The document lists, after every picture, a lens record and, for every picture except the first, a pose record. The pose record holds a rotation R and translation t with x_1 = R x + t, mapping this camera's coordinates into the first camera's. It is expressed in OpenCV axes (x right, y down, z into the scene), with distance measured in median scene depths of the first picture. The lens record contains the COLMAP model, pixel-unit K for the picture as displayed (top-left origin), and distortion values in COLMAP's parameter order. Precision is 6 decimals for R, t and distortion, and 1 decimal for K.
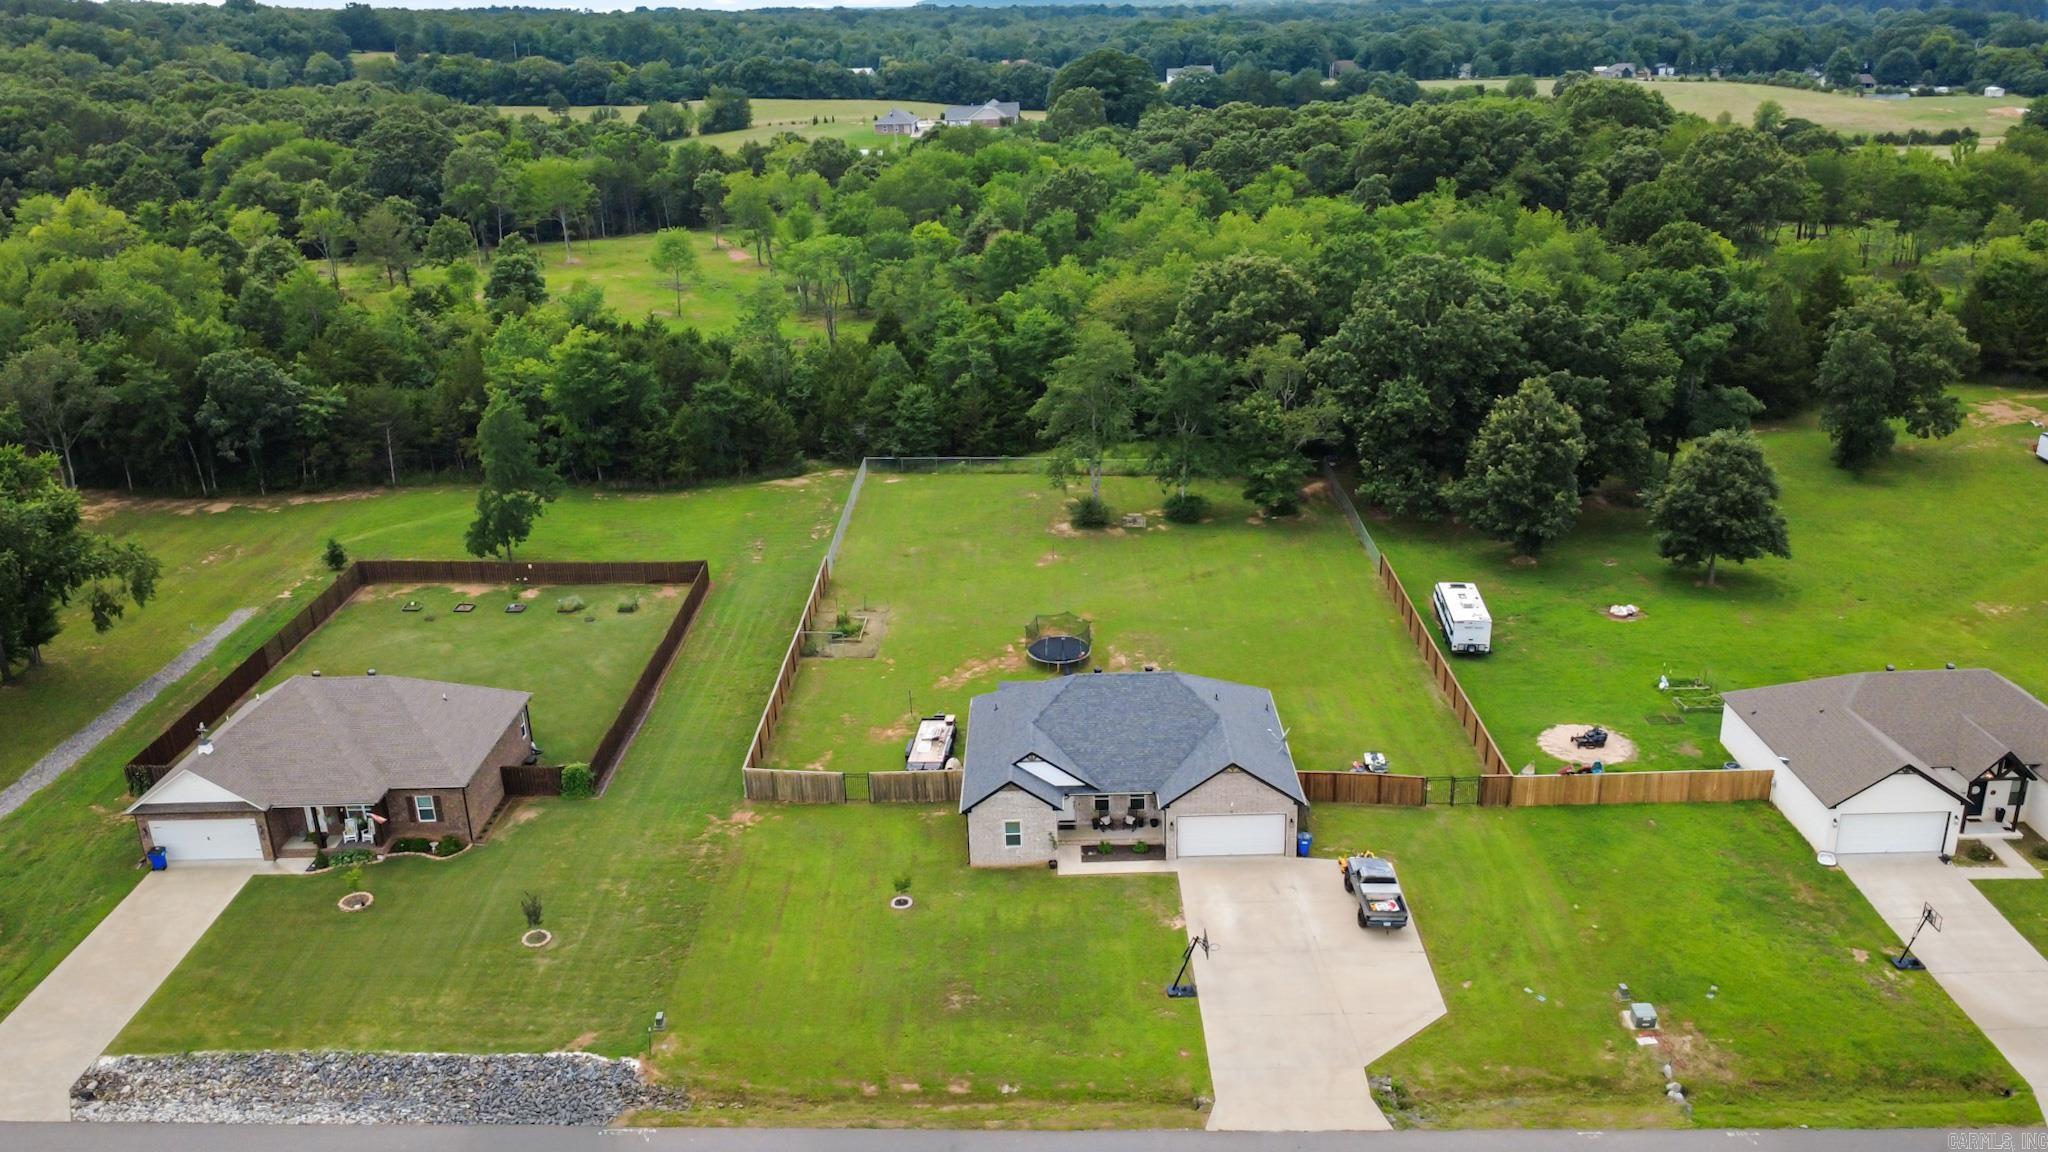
lens RADIAL K [[1582.3, 0, 1024.0], [0, 1582.3, 576.0], [0, 0, 1]] dist [-0.002214, -0.000425]
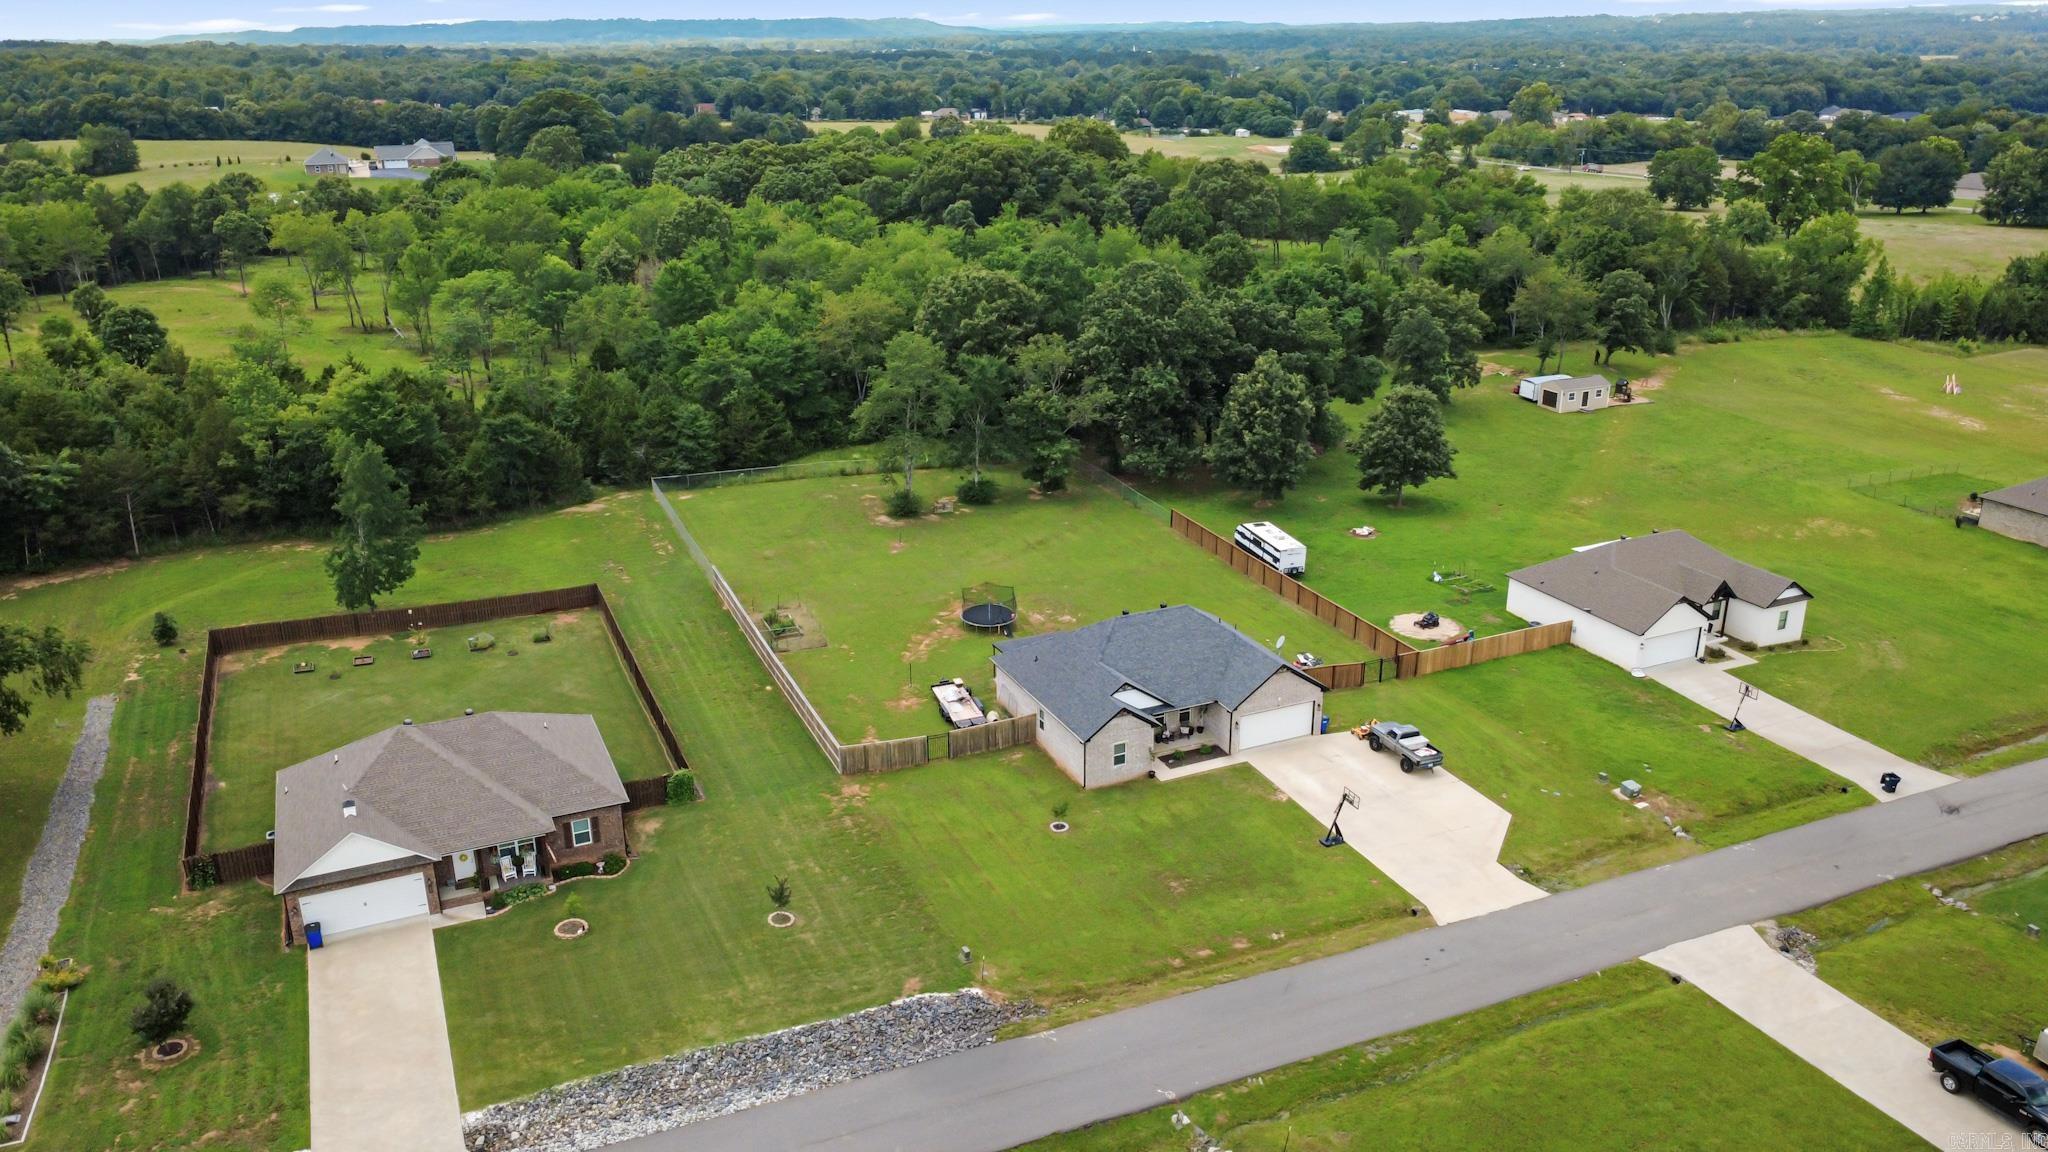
lens RADIAL K [[1498.5, 0, 1024.0], [0, 1498.5, 576.0], [0, 0, 1]] dist [-0.002225, 0.000903]
pose [[0.904232, -0.119891, 0.409865, -0.336674], [0.124166, 0.992128, 0.016281, 0.003716], [-0.408591, 0.036169, 0.912001, 0.010116]]
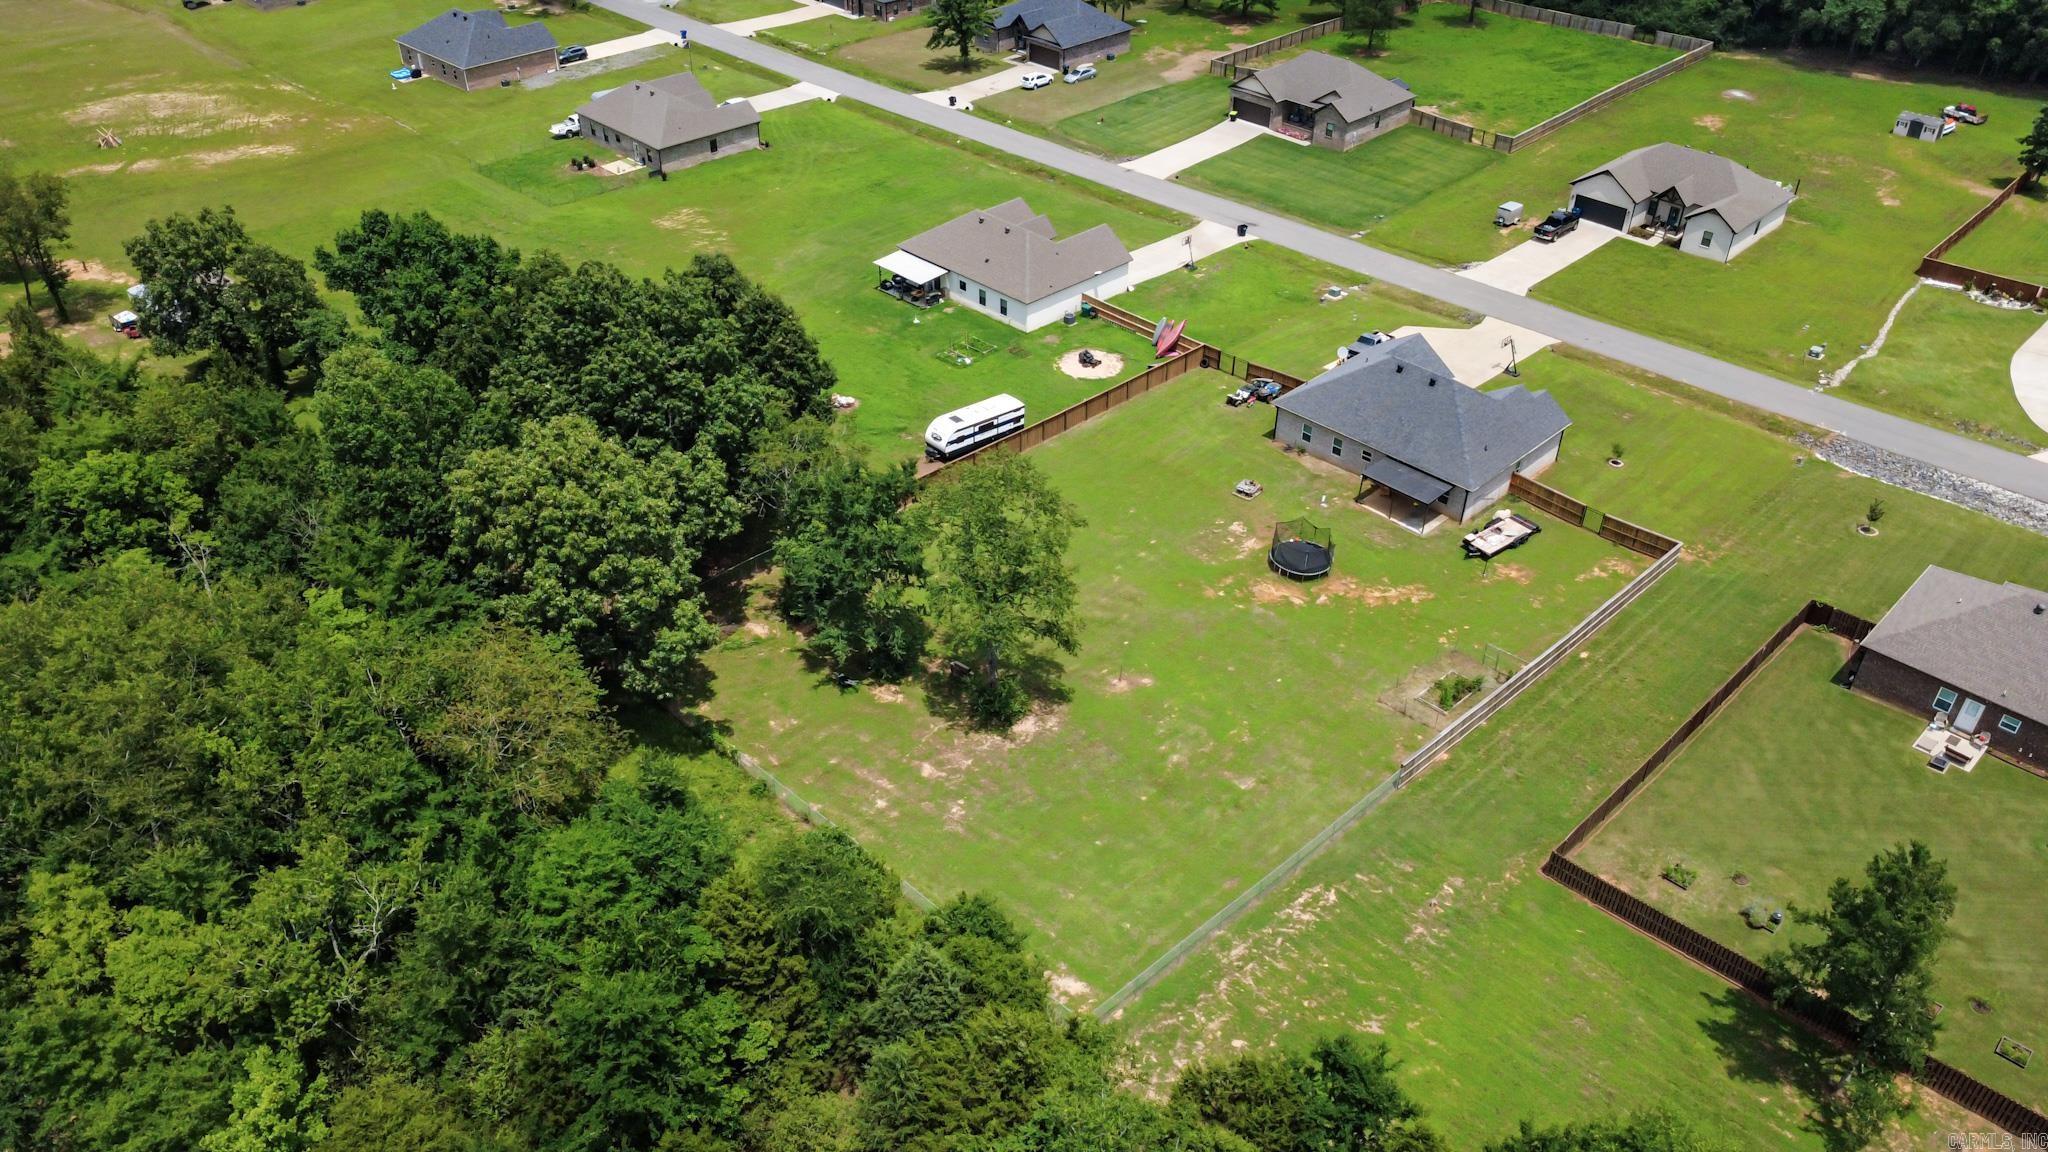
lens RADIAL K [[1498.5, 0, 1024.0], [0, 1498.5, 576.0], [0, 0, 1]] dist [-0.002225, 0.000903]
pose [[-0.713019, -0.386502, 0.584996, -0.359150], [0.254436, 0.634837, 0.729550, -0.594260], [-0.653350, 0.669027, -0.354311, 1.261237]]
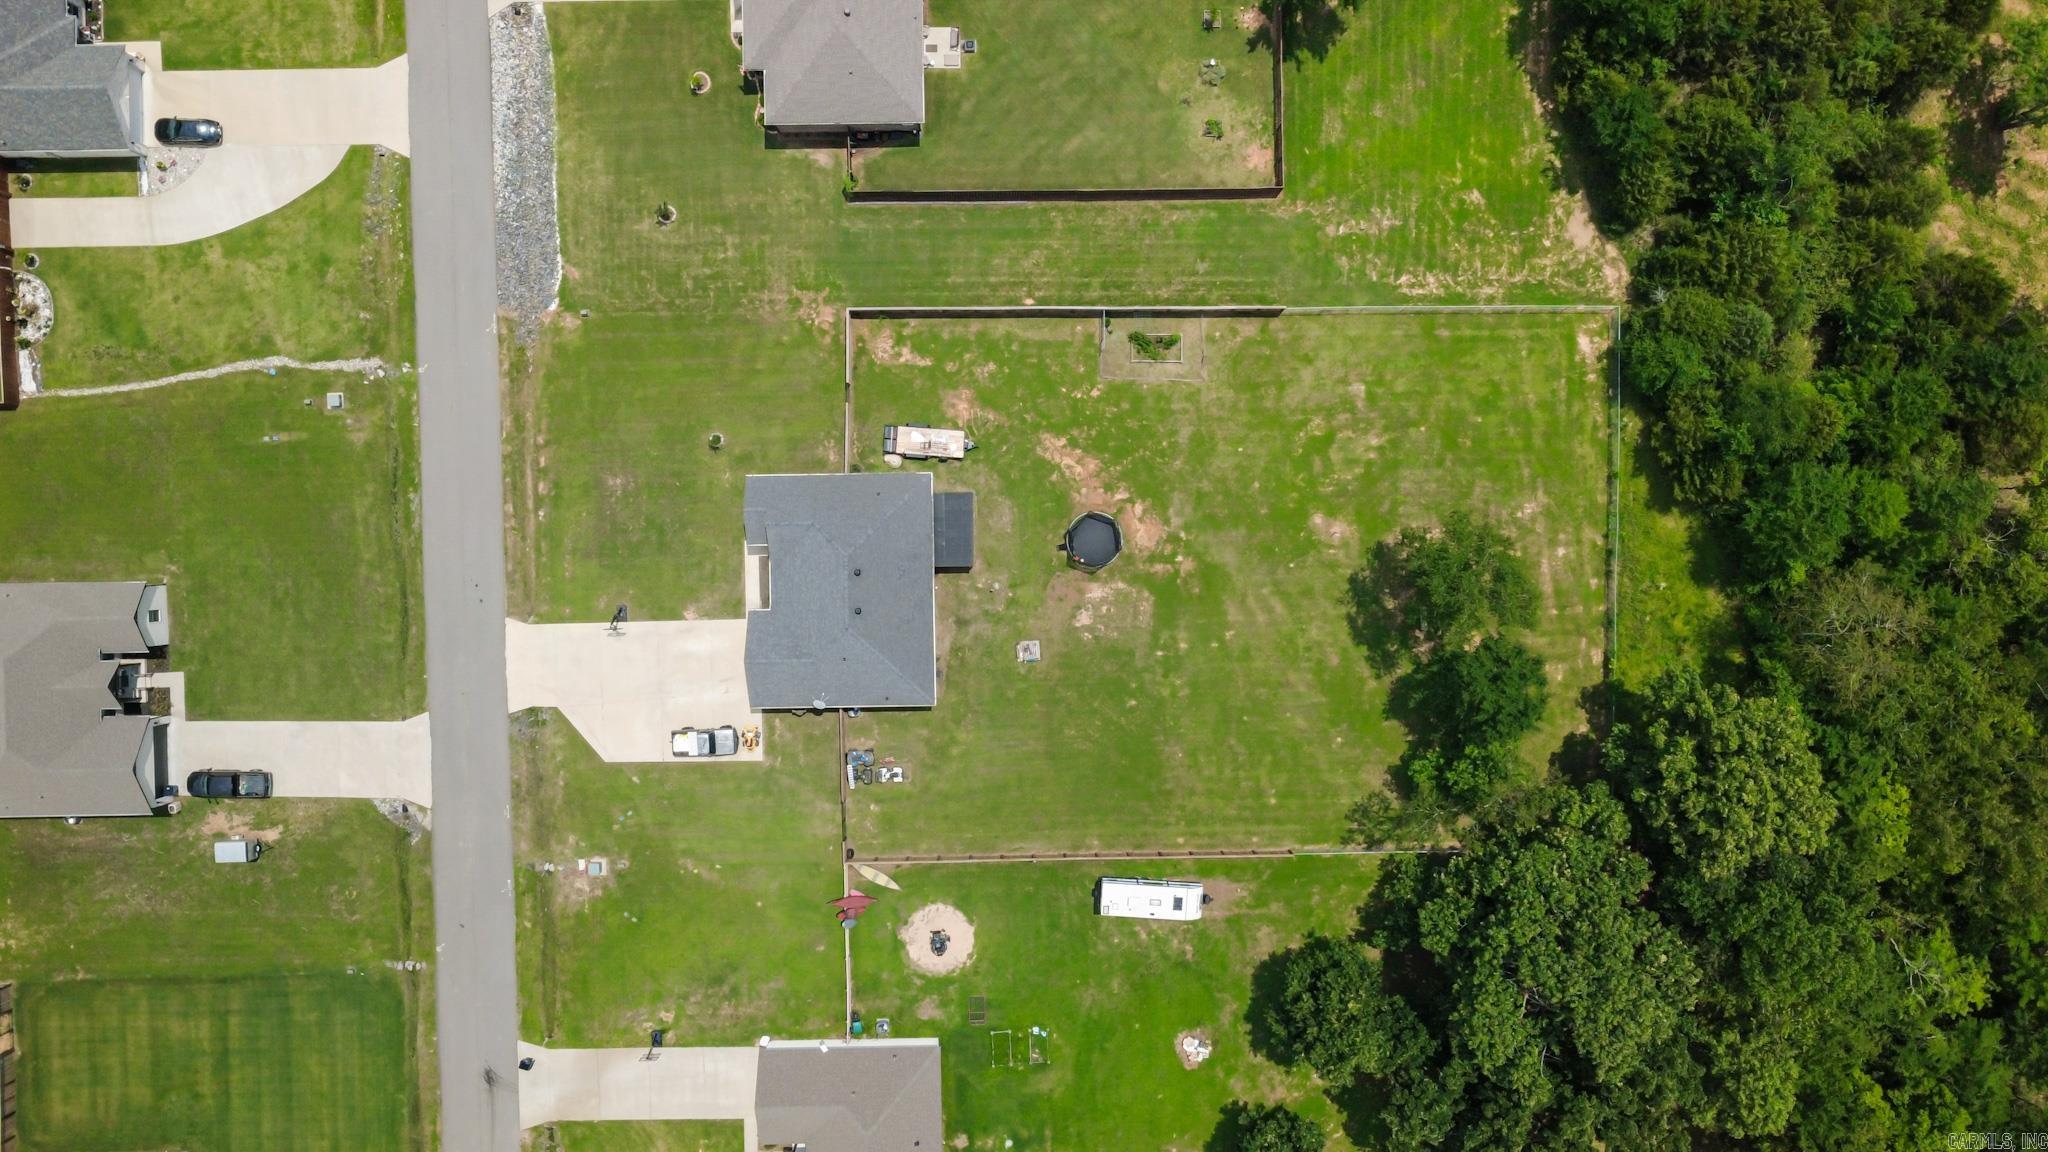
lens RADIAL K [[1498.5, 0, 1024.0], [0, 1498.5, 576.0], [0, 0, 1]] dist [-0.002225, 0.000903]
pose [[0.025398, 0.998088, 0.056344, -0.012343], [-0.359333, -0.043481, 0.932196, -0.820934], [0.932864, -0.043922, 0.357542, 0.483145]]
